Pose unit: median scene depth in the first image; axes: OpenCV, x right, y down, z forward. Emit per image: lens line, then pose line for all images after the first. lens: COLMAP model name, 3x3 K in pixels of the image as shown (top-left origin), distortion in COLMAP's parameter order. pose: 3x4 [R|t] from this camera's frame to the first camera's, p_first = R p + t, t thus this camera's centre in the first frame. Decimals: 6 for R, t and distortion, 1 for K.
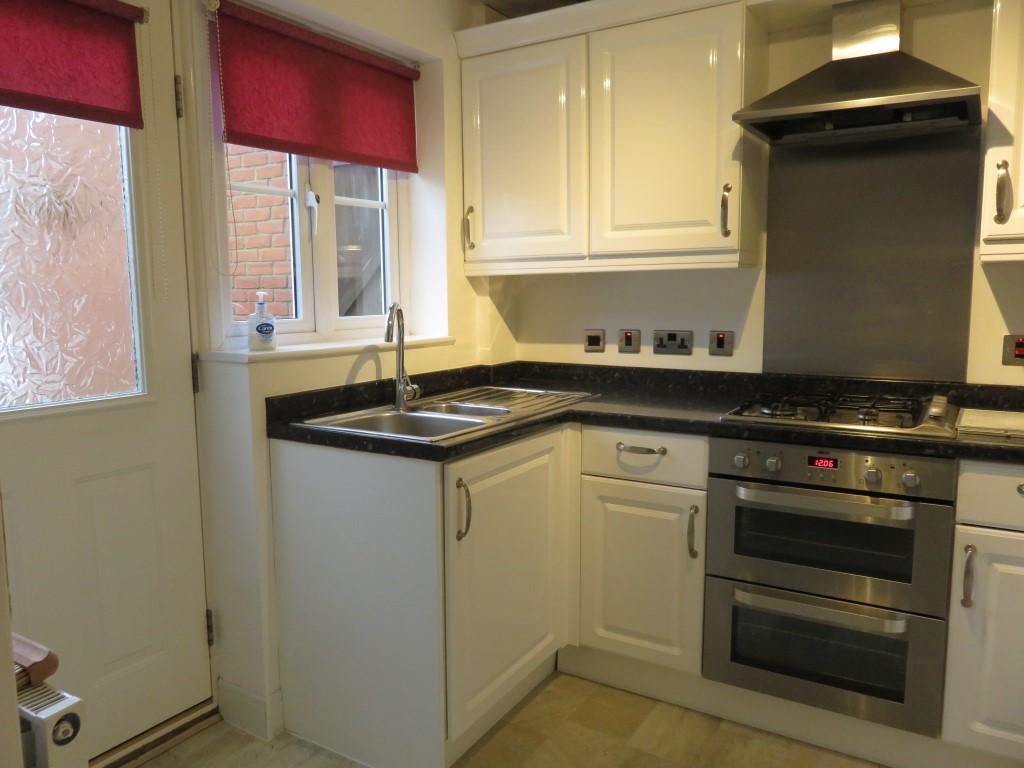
lens RADIAL K [[769.8, 0, 511.3], [0, 769.8, 385.8], [0, 0, 1]] dist [-0.008613, 0.001003]
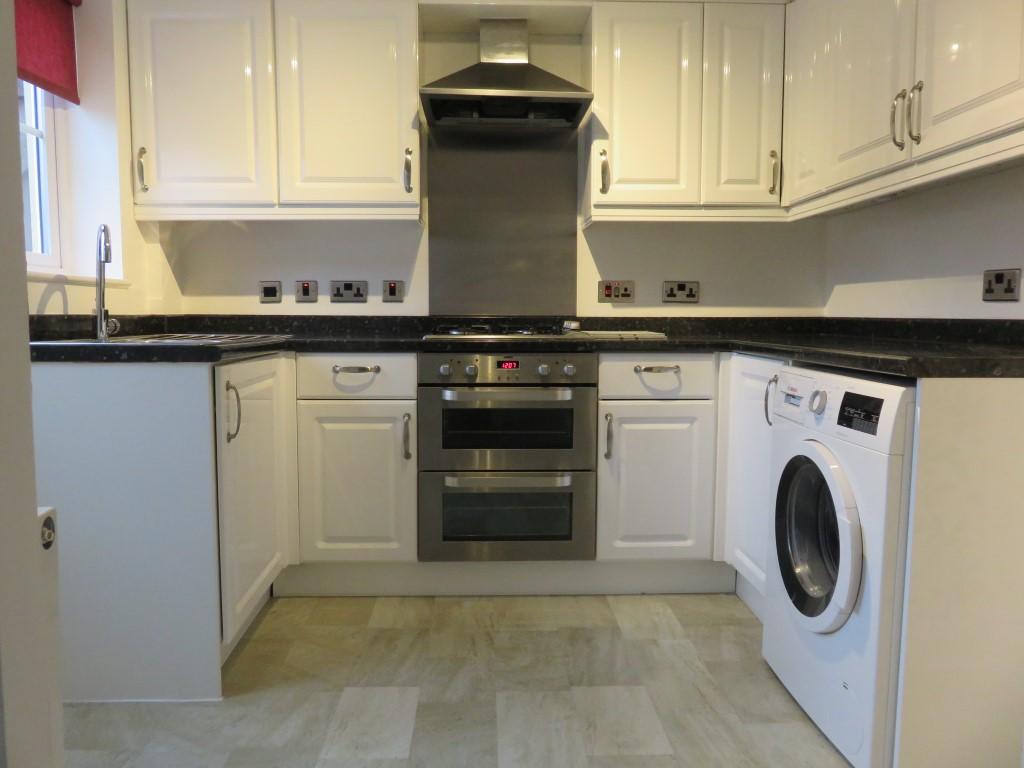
lens RADIAL K [[769.8, 0, 516.3], [0, 769.8, 382.8], [0, 0, 1]] dist [-0.008613, 0.001003]
pose [[0.826238, -0.038310, 0.562017, -0.270754], [0.058823, 0.998098, -0.018442, 0.134897], [-0.560242, 0.048297, 0.826920, -0.063646]]
